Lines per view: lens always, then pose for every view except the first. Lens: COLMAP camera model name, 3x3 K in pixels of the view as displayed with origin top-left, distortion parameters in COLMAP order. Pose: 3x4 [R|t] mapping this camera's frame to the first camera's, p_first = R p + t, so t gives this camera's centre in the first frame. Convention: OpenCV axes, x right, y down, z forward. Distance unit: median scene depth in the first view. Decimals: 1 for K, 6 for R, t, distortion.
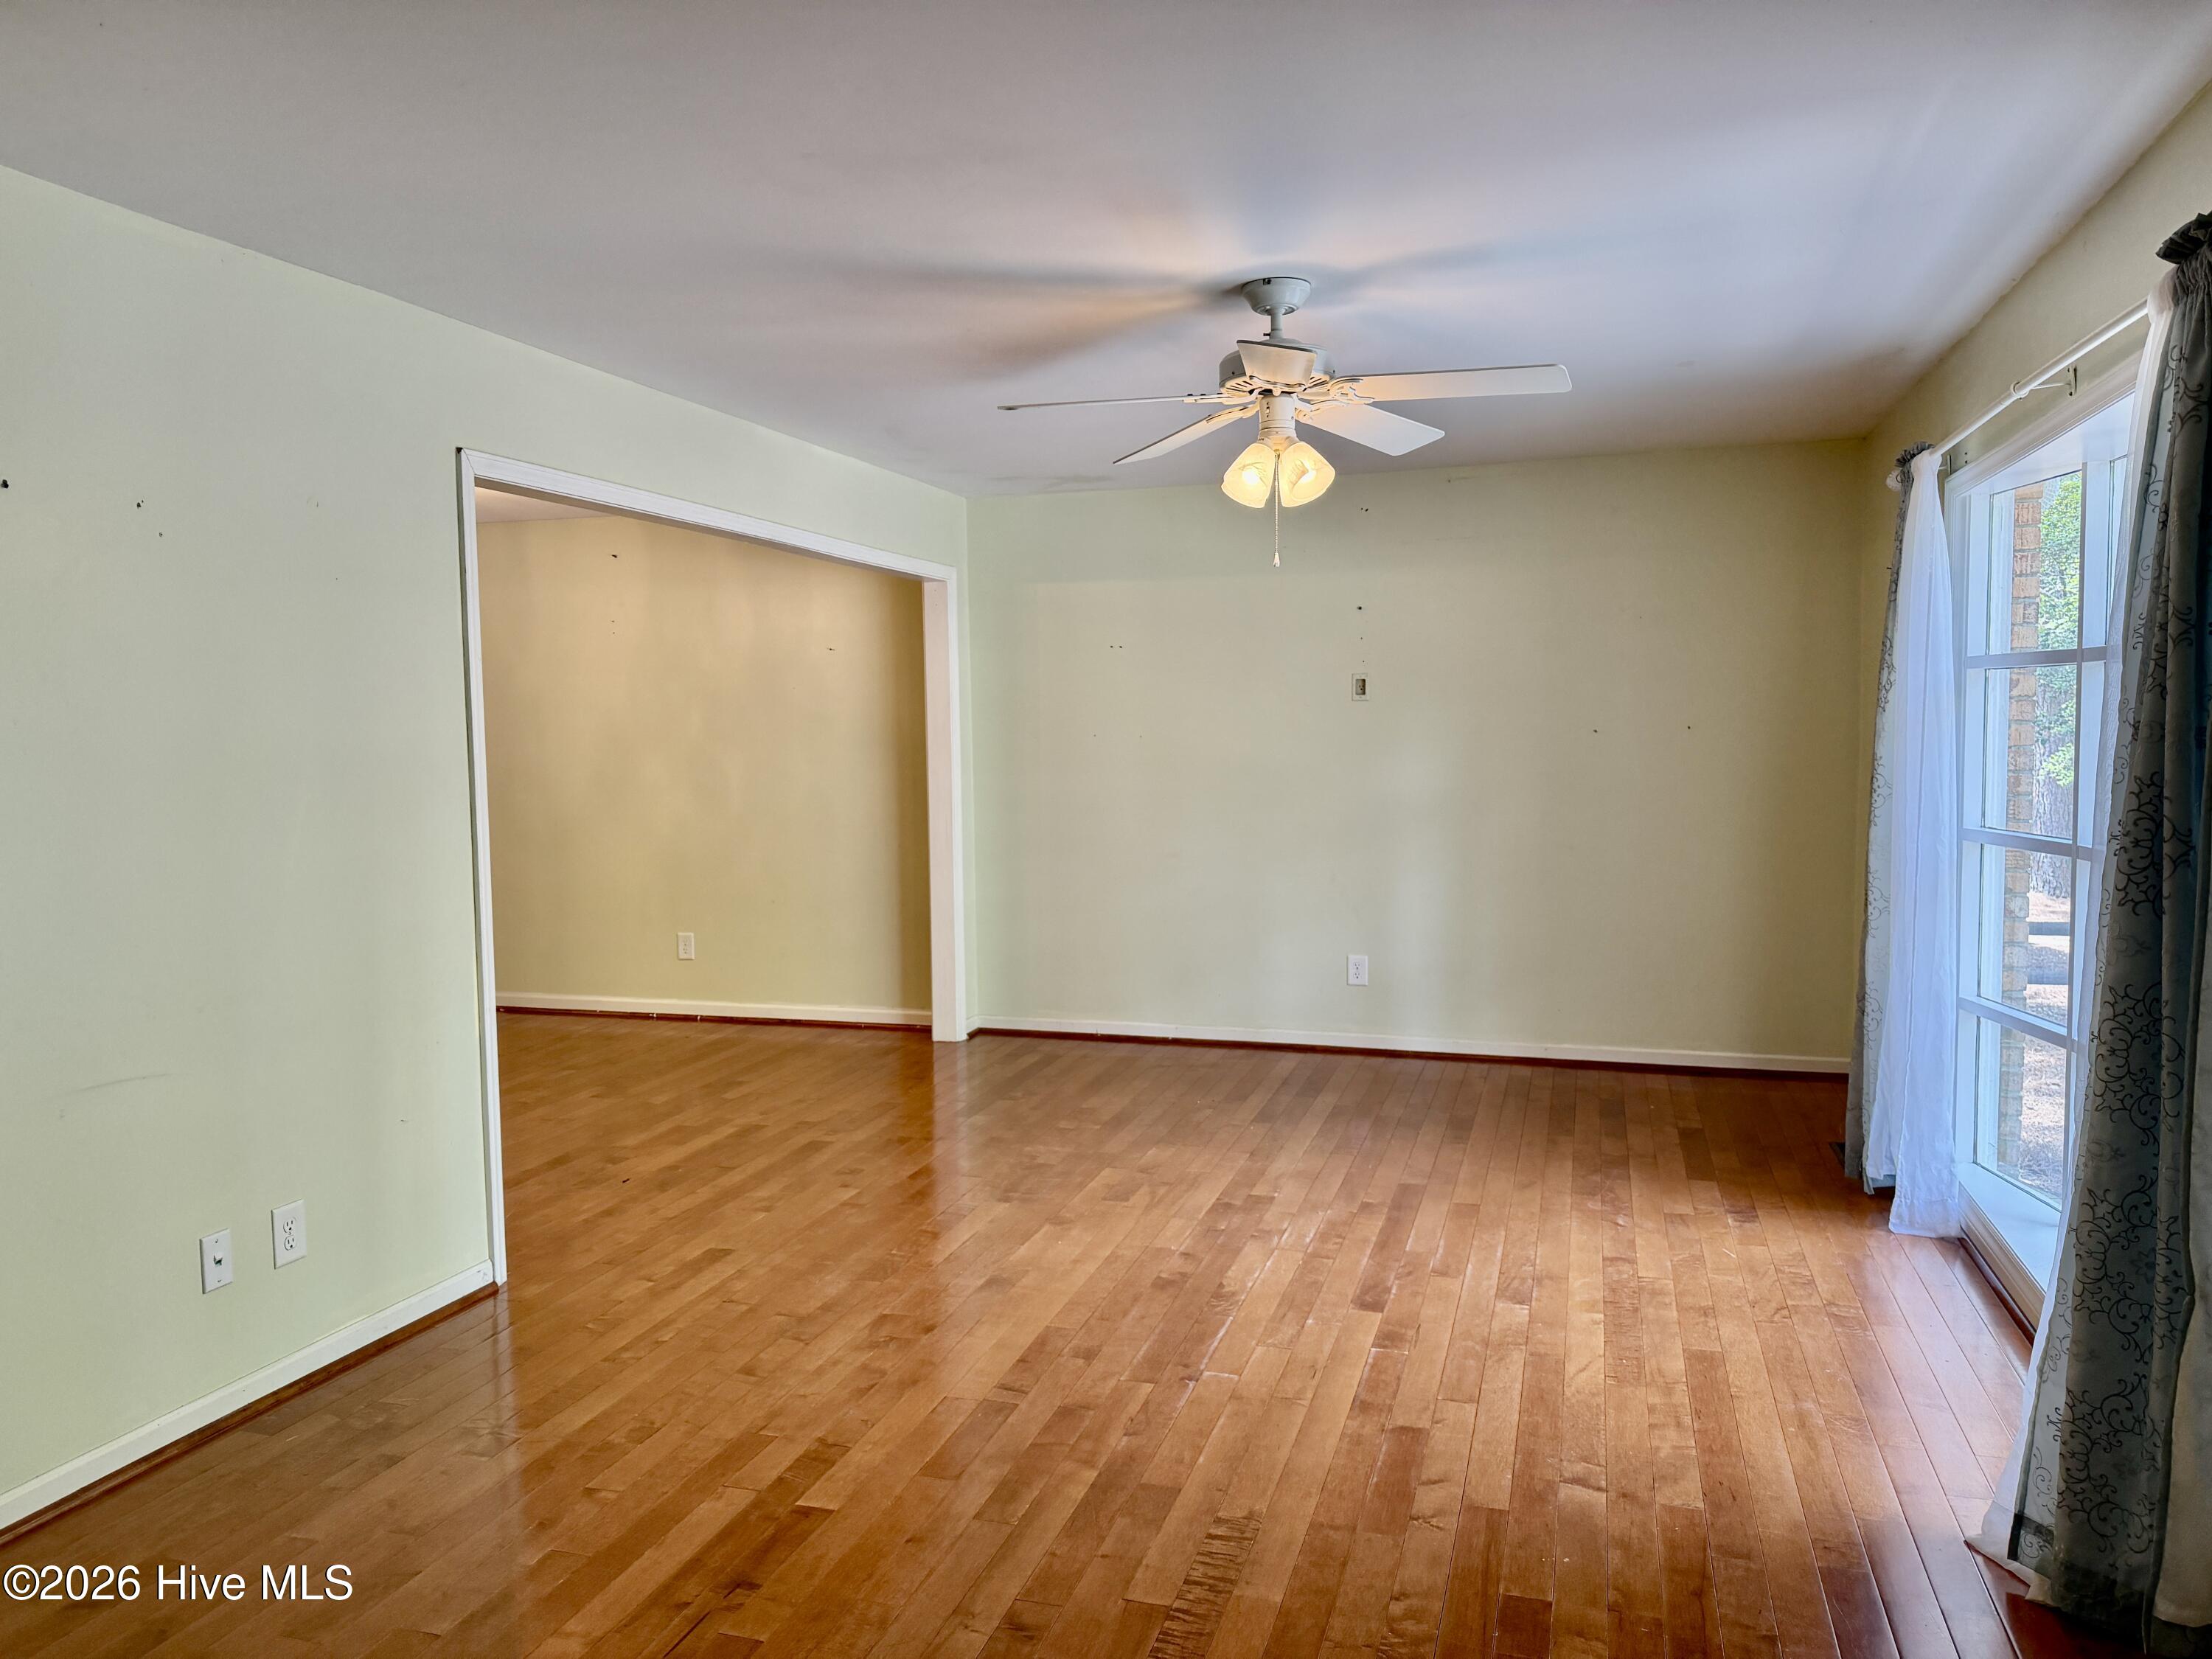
lens RADIAL K [[1533.2, 0, 1106.0], [0, 1533.2, 829.5], [0, 0, 1]] dist [0.143366, -0.001372]
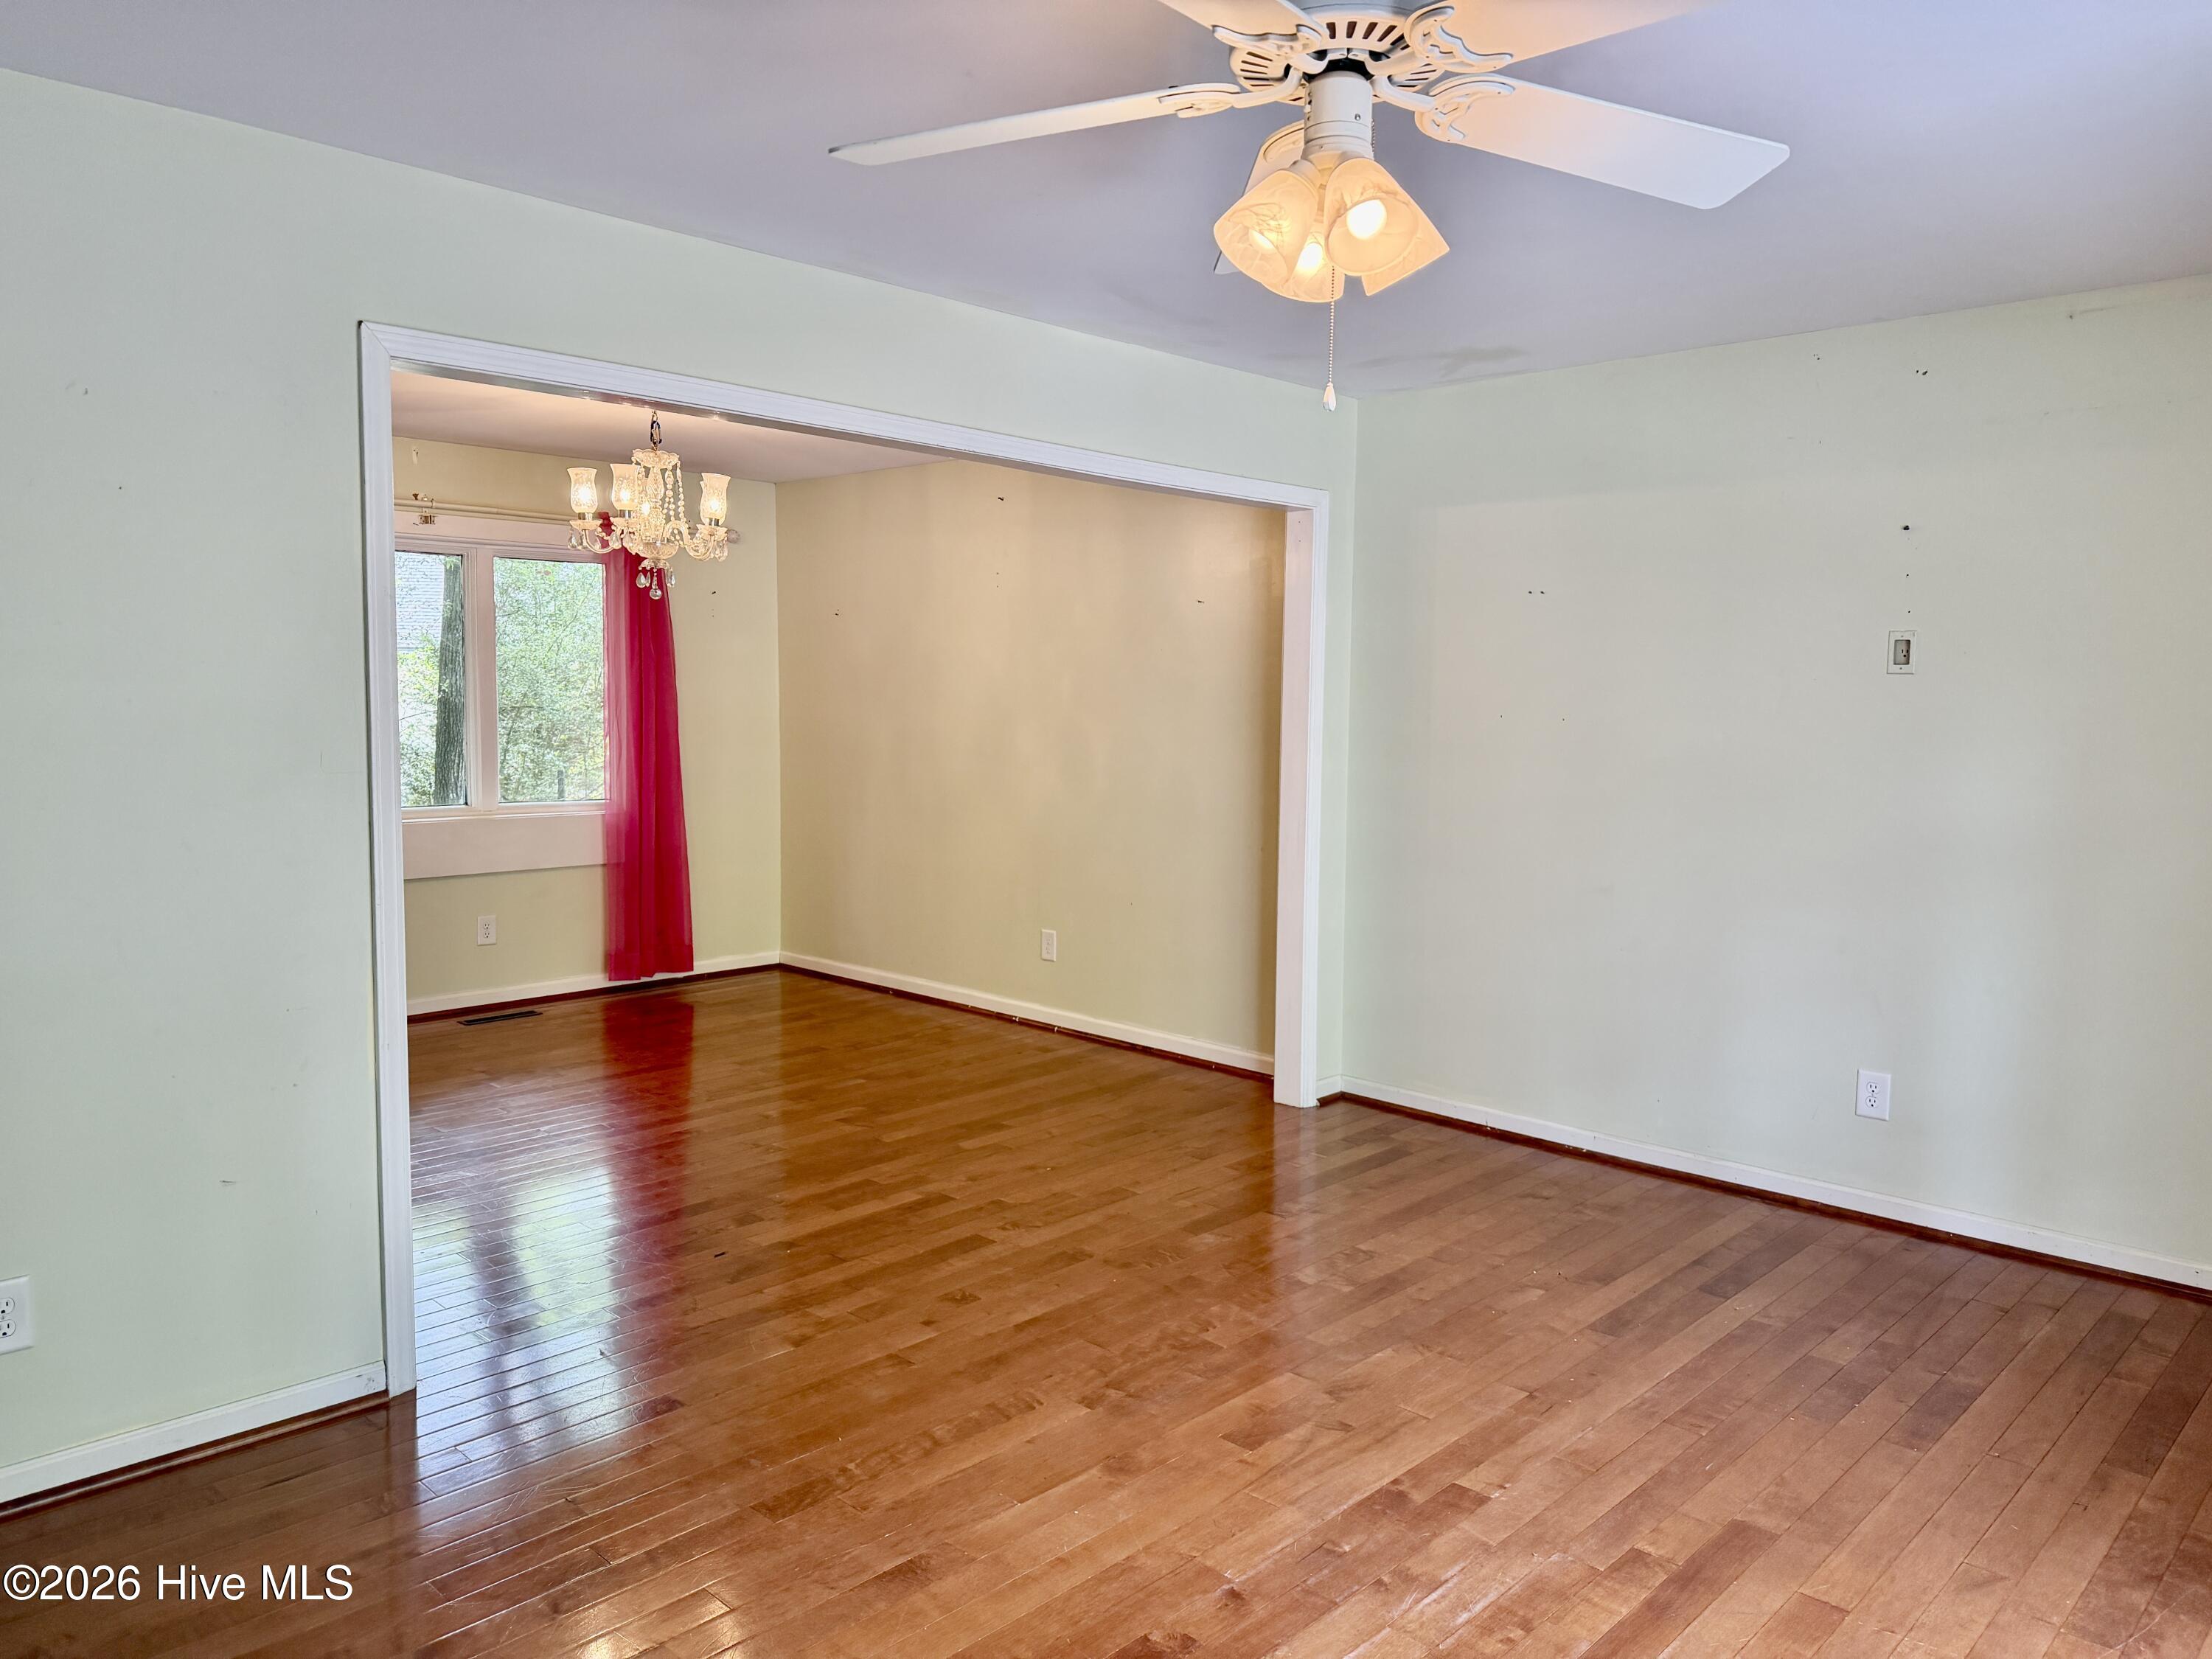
lens RADIAL K [[1535.1, 0, 1100.7], [0, 1535.1, 840.8], [0, 0, 1]] dist [0.001004, -0.009415]
pose [[0.887400, 0.066427, -0.456189, 0.214573], [-0.050755, 0.997626, 0.046538, -0.036374], [0.458197, -0.018144, 0.888665, 0.375593]]
